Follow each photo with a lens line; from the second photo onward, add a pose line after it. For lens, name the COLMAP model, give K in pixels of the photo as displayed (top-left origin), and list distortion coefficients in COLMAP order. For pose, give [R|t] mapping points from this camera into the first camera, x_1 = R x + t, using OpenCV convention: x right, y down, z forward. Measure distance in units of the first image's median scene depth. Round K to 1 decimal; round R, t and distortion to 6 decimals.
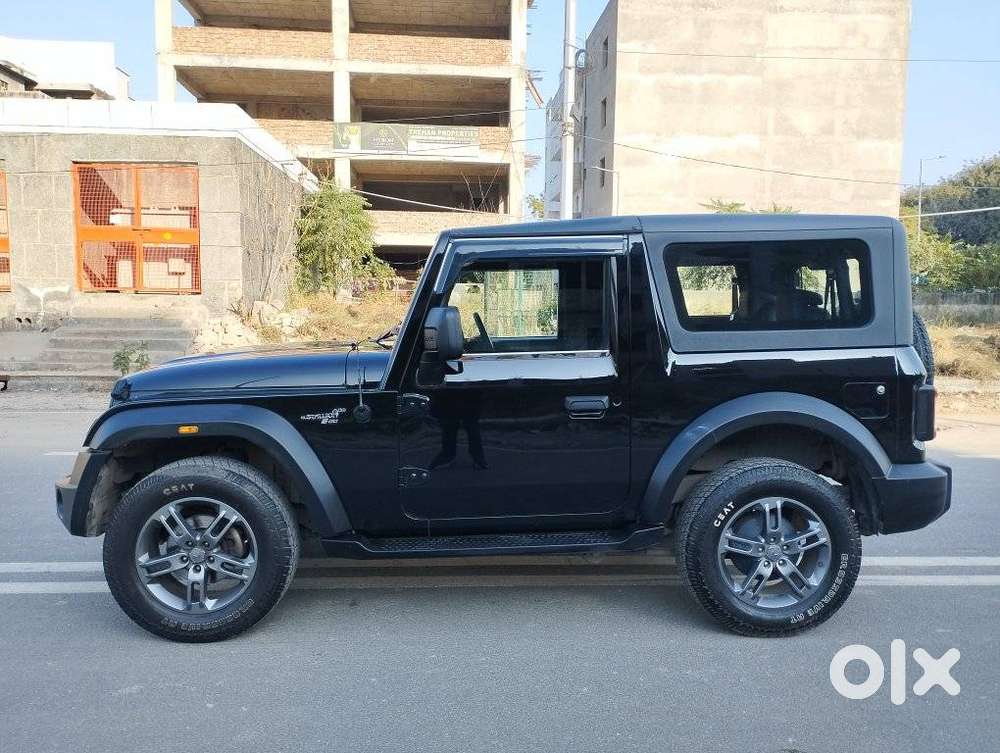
lens RADIAL K [[825.7, 0, 500.0], [0, 825.7, 376.5], [0, 0, 1]] dist [0.074468, -0.088419]
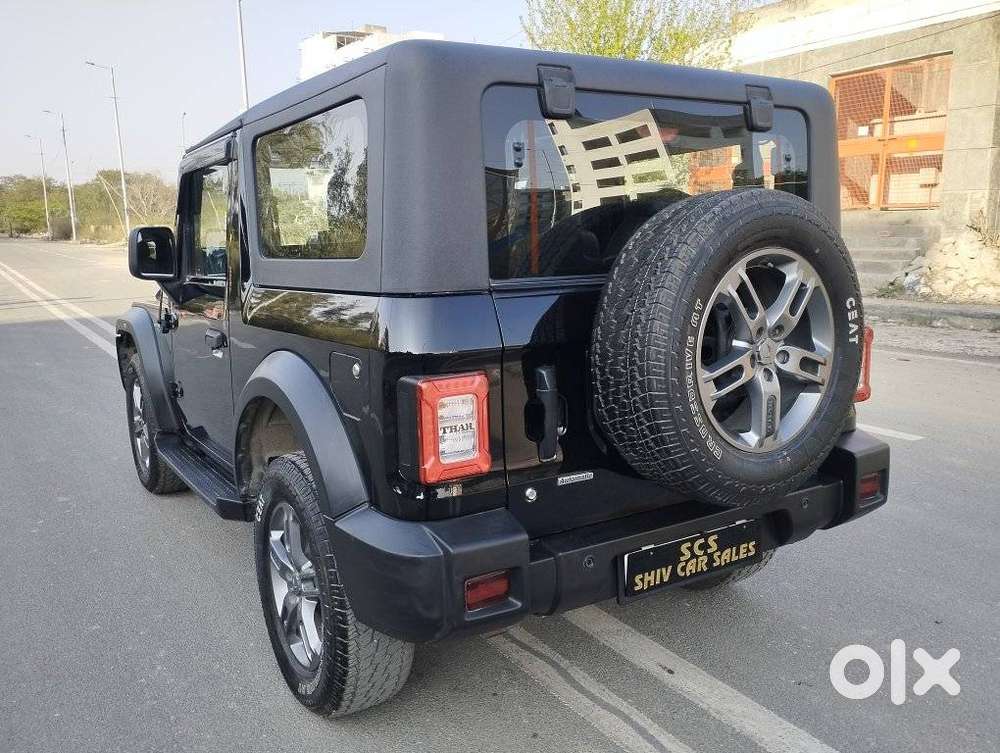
lens RADIAL K [[833.7, 0, 492.4], [0, 833.7, 382.9], [0, 0, 1]] dist [0.077946, -0.093913]
pose [[0.469662, 0.144603, -0.870923, 0.211512], [-0.056766, 0.989400, 0.133662, -0.011424], [0.881019, -0.013337, 0.472892, 0.177700]]
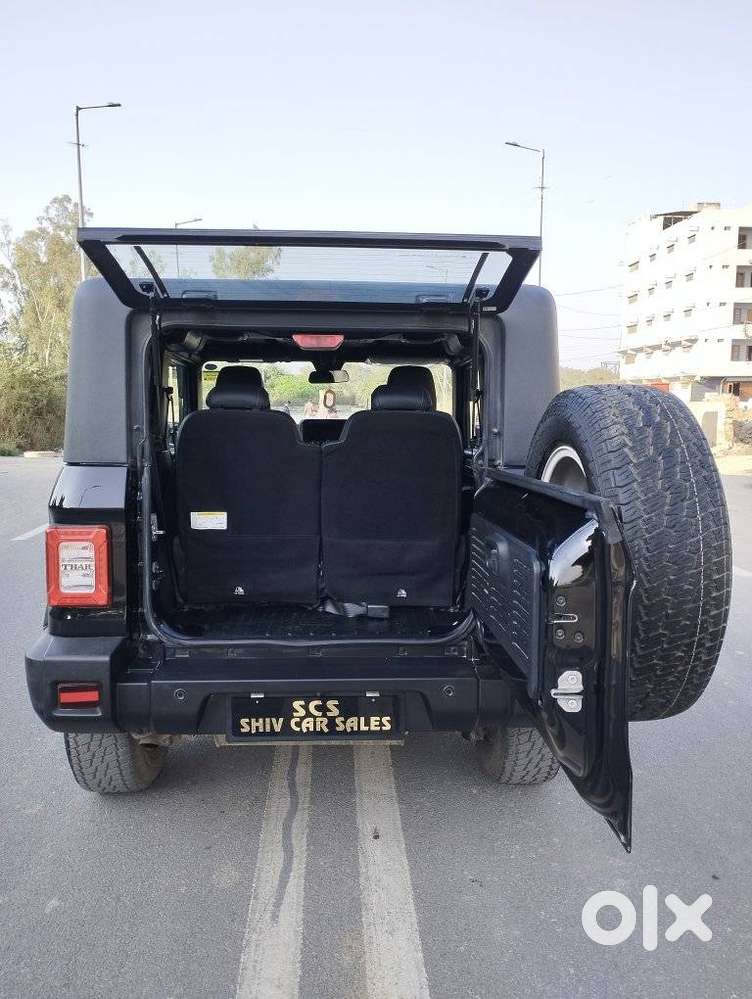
lens RADIAL K [[824.9, 0, 376.0], [0, 824.9, 499.5], [0, 0, 1]] dist [0.074468, -0.088419]
pose [[-0.021666, 0.101914, -0.994557, 0.491895], [-0.092509, 0.990319, 0.103495, -0.078128], [0.995476, 0.094248, -0.012028, 0.827644]]
